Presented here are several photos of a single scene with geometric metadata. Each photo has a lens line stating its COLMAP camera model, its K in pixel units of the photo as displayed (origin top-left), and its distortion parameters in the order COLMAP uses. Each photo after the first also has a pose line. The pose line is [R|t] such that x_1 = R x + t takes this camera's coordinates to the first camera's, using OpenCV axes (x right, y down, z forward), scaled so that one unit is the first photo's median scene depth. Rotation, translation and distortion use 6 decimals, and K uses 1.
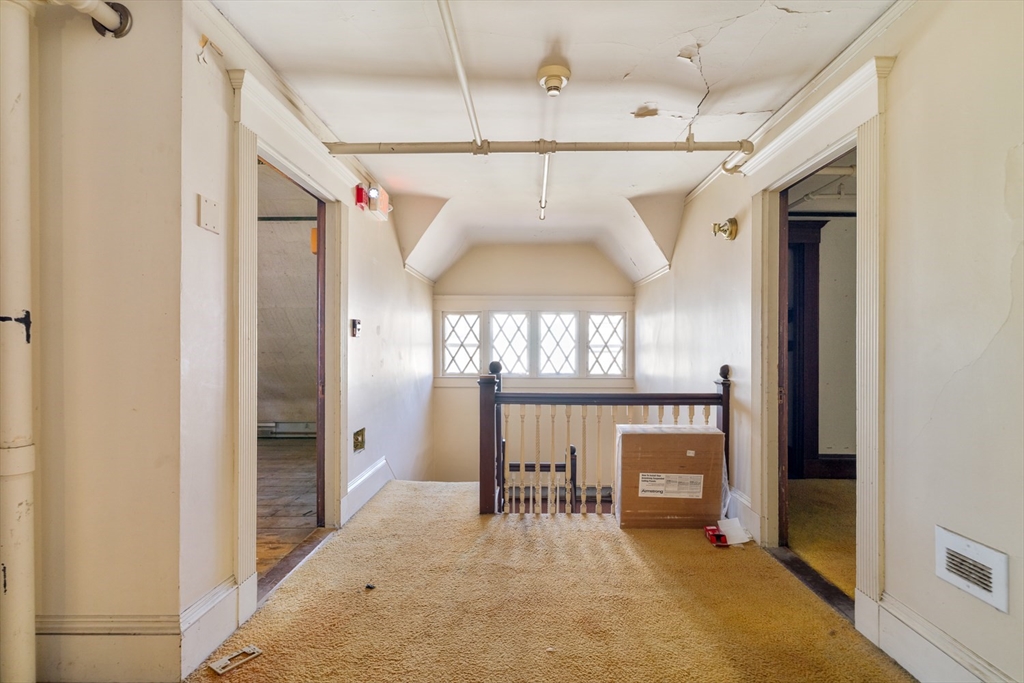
lens RADIAL K [[469.6, 0, 514.5], [0, 469.6, 343.5], [0, 0, 1]] dist [0.004058, -0.000072]
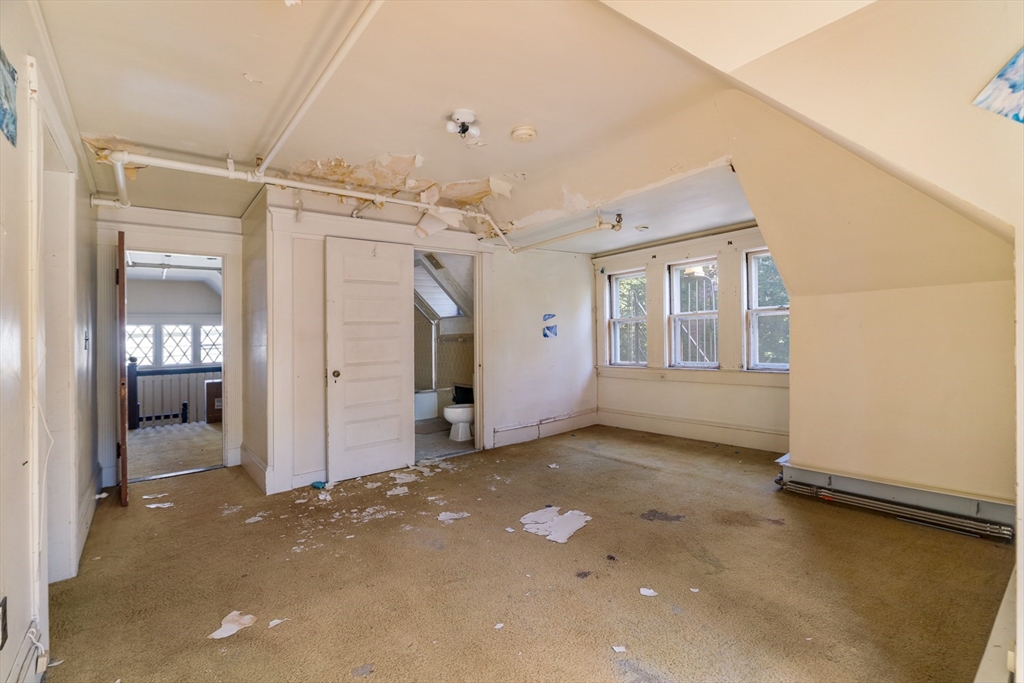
lens RADIAL K [[469.6, 0, 510.4], [0, 469.6, 334.0], [0, 0, 1]] dist [0.004058, -0.000072]
pose [[0.771222, -0.010441, 0.636480, -0.054174], [0.014079, 0.999901, -0.000657, -0.018881], [-0.636410, 0.009468, 0.771293, -1.003302]]
